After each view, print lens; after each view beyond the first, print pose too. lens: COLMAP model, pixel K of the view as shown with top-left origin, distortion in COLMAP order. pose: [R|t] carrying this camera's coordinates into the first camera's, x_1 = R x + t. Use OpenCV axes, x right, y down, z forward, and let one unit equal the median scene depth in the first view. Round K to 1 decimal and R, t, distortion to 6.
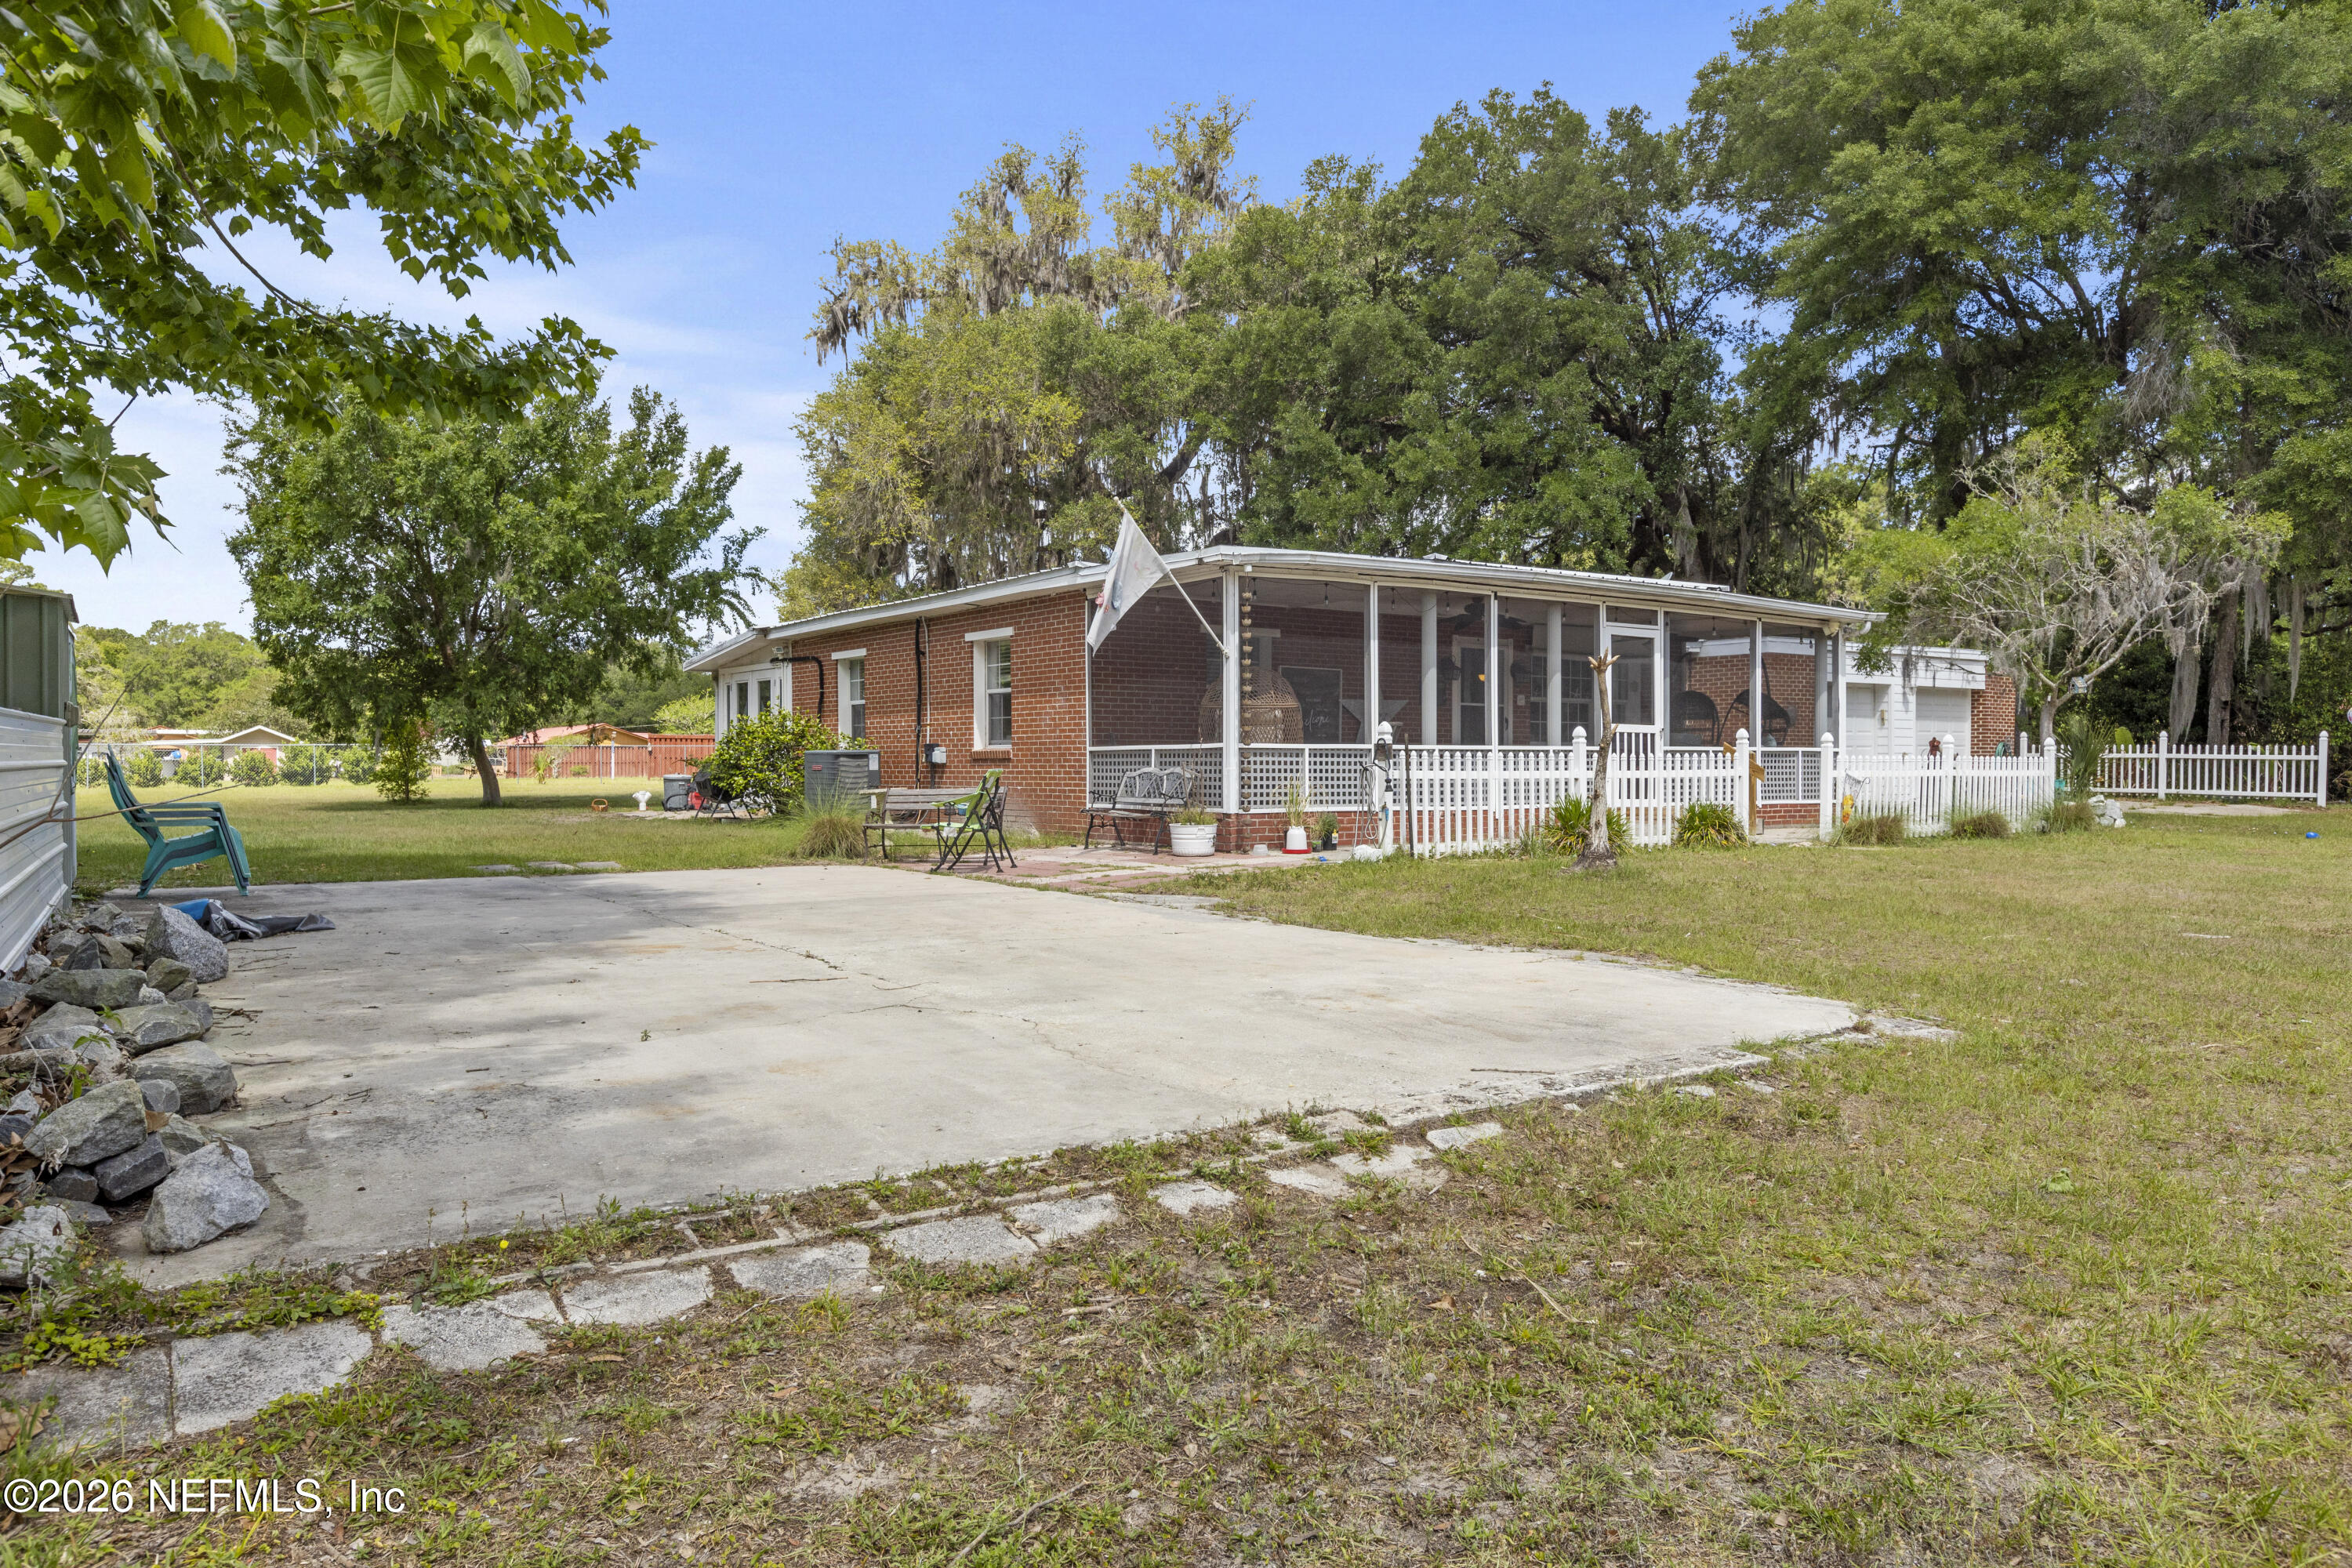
lens RADIAL K [[1579.7, 0, 1177.4], [0, 1579.7, 778.1], [0, 0, 1]] dist [0.000864, 0.000325]
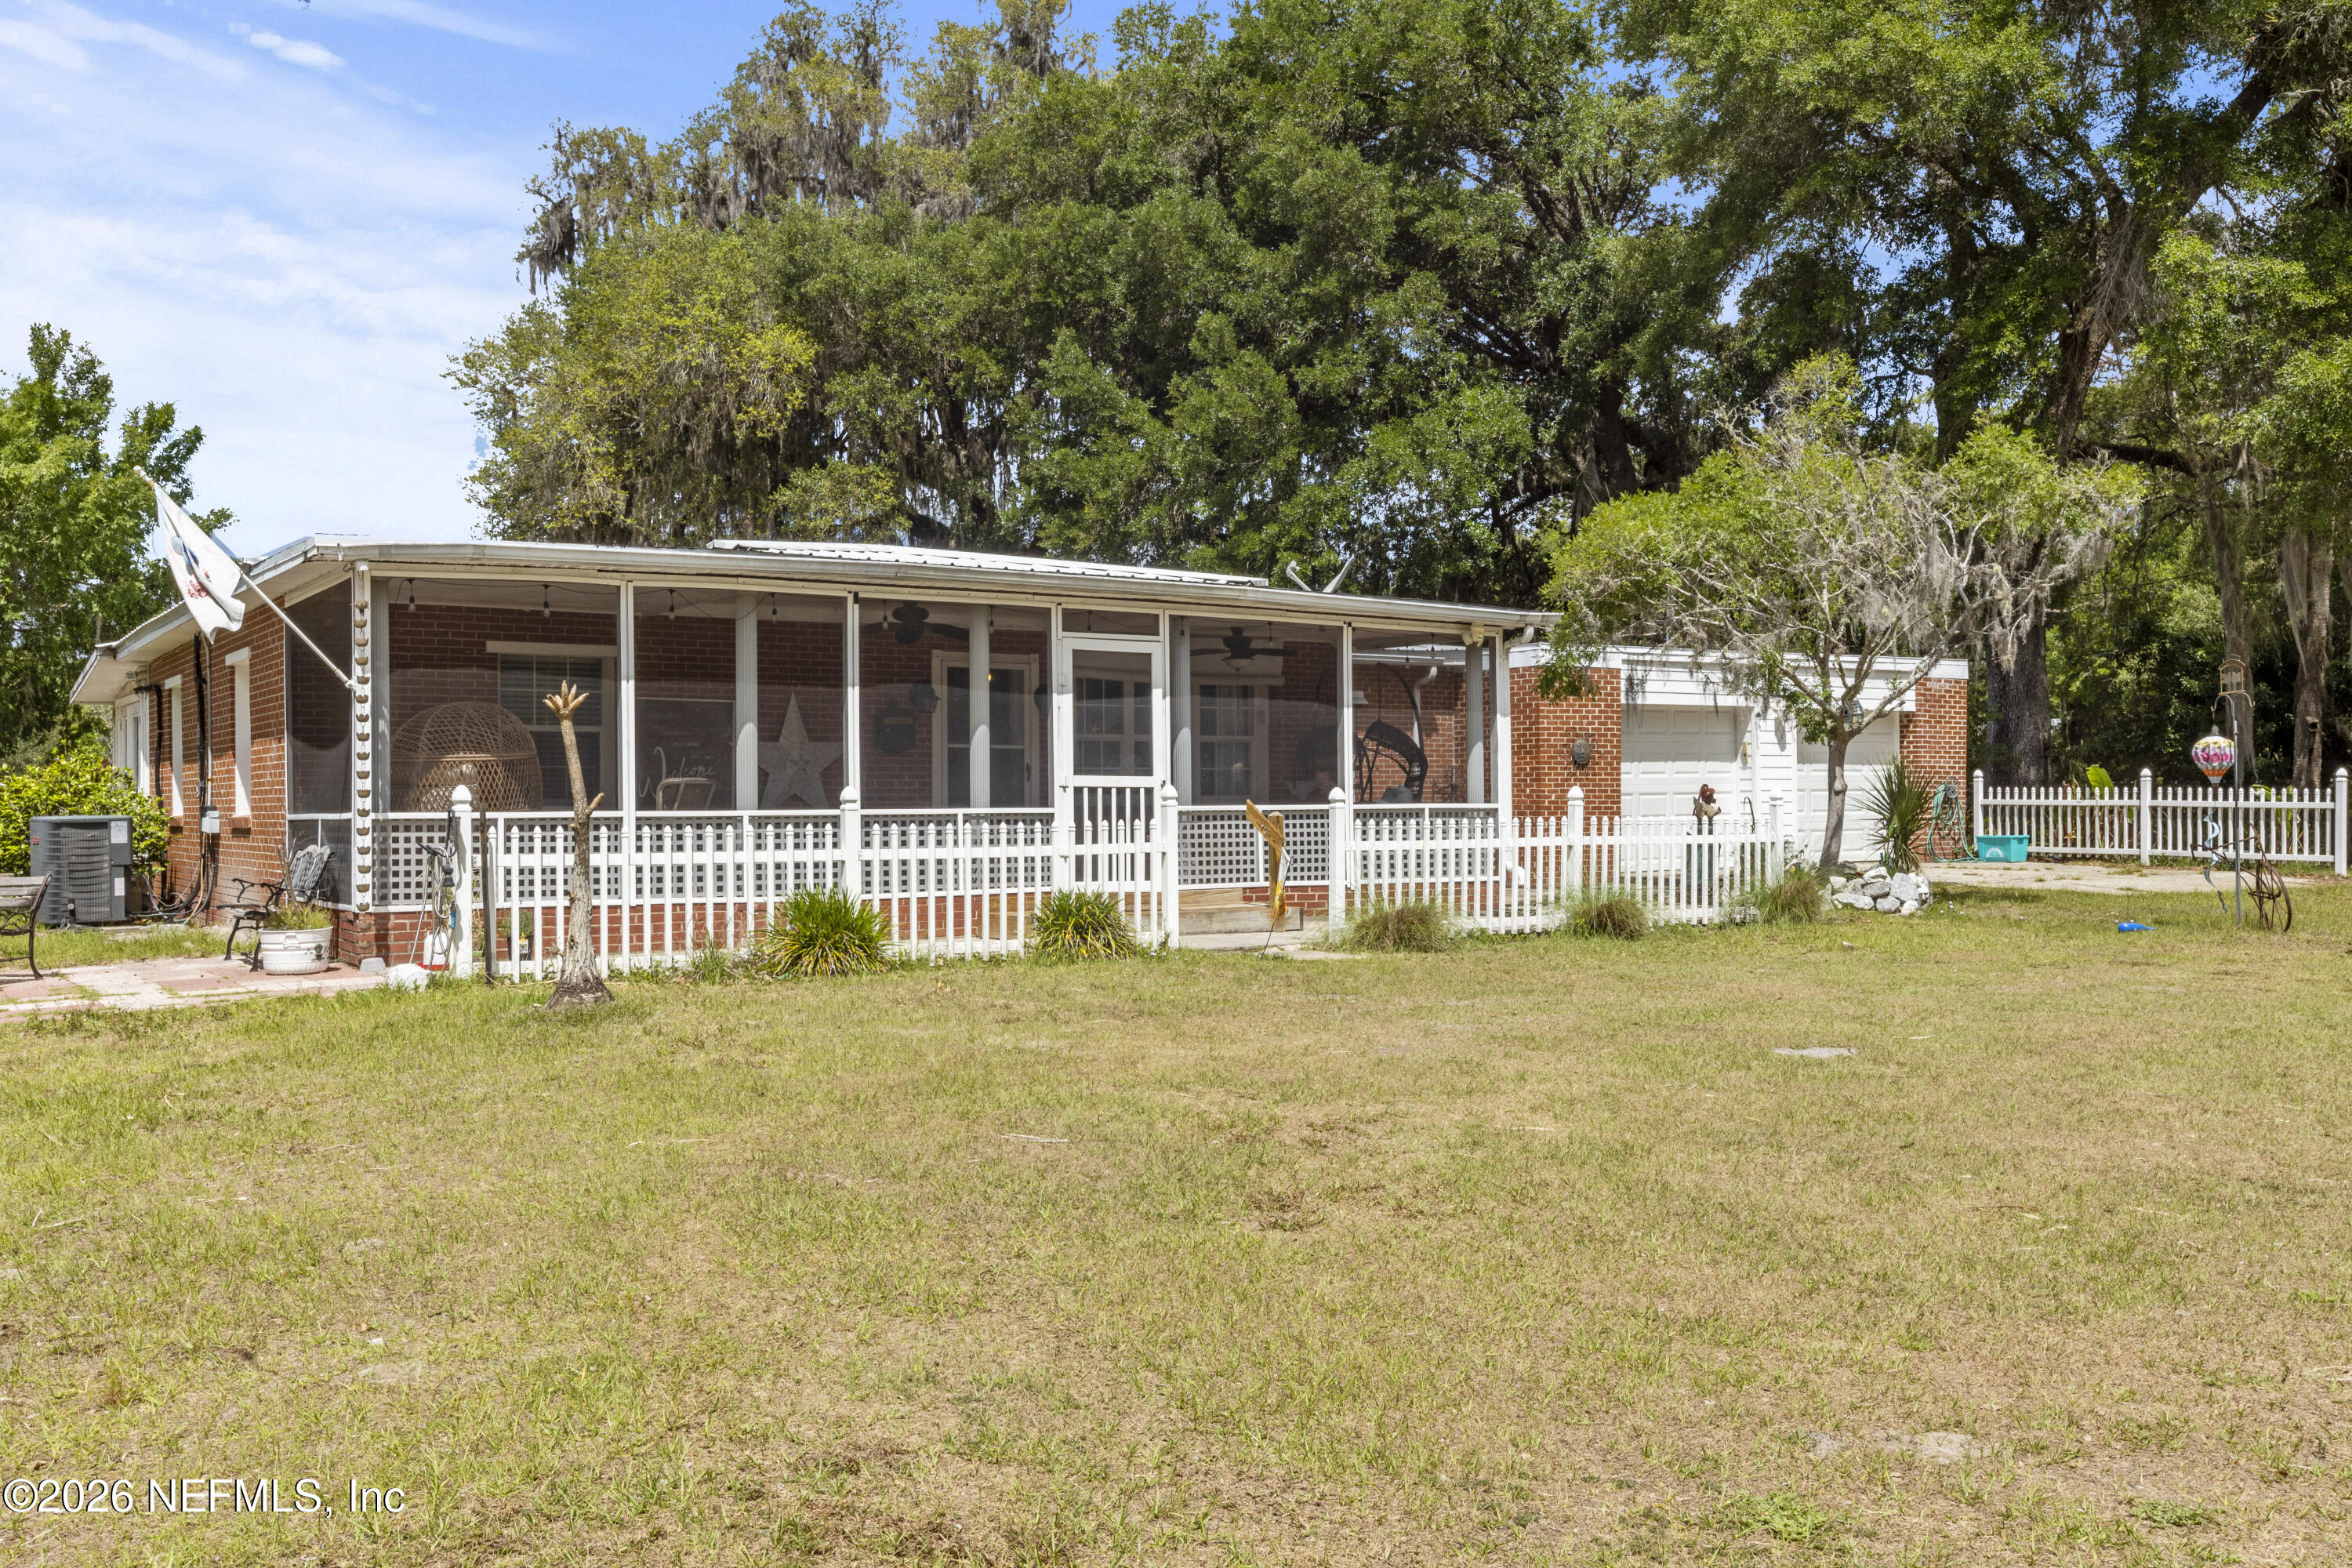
lens RADIAL K [[2035.4, 0, 1177.5], [0, 2035.4, 789.7], [0, 0, 1]] dist [-0.002902, 0.021356]
pose [[0.998760, -0.005765, -0.049455, 0.230003], [0.005091, 0.999893, -0.013738, -0.009549], [0.049529, 0.013469, 0.998682, 0.055984]]
